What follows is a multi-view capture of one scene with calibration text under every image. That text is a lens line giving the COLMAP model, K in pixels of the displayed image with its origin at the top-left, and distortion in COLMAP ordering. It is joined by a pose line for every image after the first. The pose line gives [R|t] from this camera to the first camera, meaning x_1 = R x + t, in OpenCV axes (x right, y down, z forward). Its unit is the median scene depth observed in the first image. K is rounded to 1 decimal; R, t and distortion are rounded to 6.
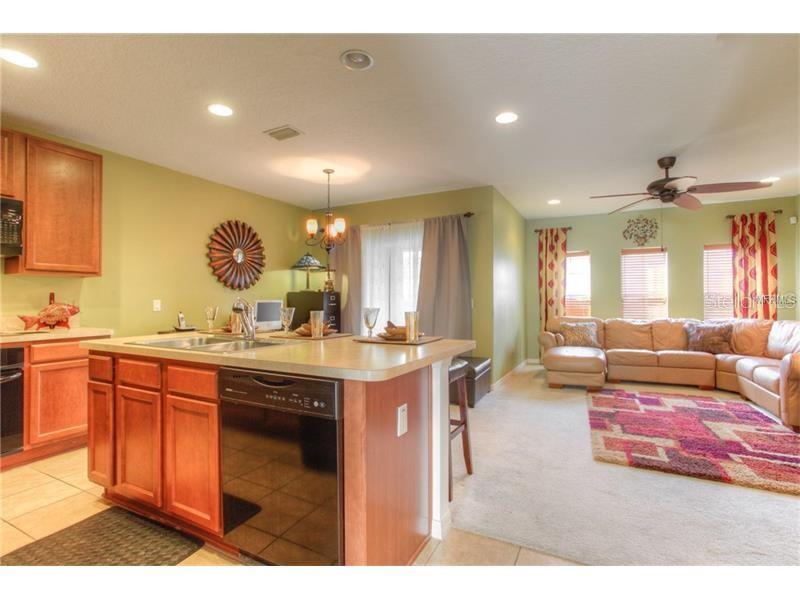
lens RADIAL K [[392.6, 0, 400.0], [0, 392.6, 300.0], [0, 0, 1]] dist [-0.022793, 0.000943]
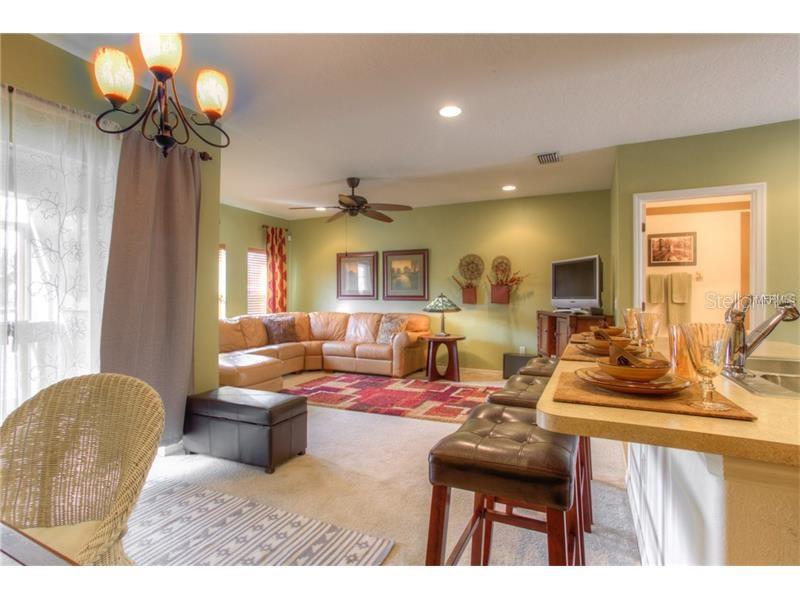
lens RADIAL K [[389.7, 0, 420.6], [0, 389.7, 297.8], [0, 0, 1]] dist [-0.000007, -0.000010]
pose [[-0.071651, -0.004822, 0.997418, -0.375648], [-0.001325, 0.999988, 0.004739, -0.005441], [-0.997429, -0.000982, -0.071657, 0.633495]]
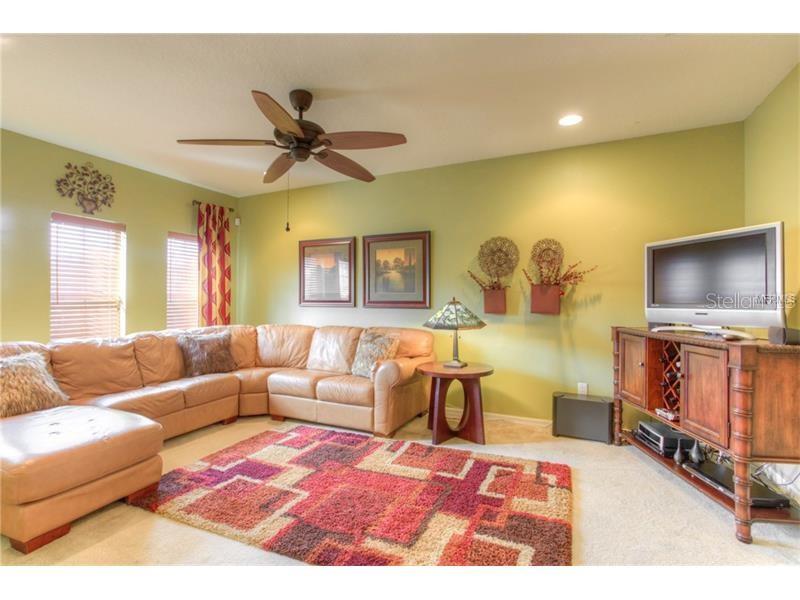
lens RADIAL K [[392.6, 0, 400.0], [0, 392.6, 300.0], [0, 0, 1]] dist [-0.022793, 0.000943]
pose [[-0.035082, 0.001290, 0.999384, 0.010566], [-0.002224, 0.999997, -0.001368, -0.007708], [-0.999382, -0.002271, -0.035079, 0.614345]]
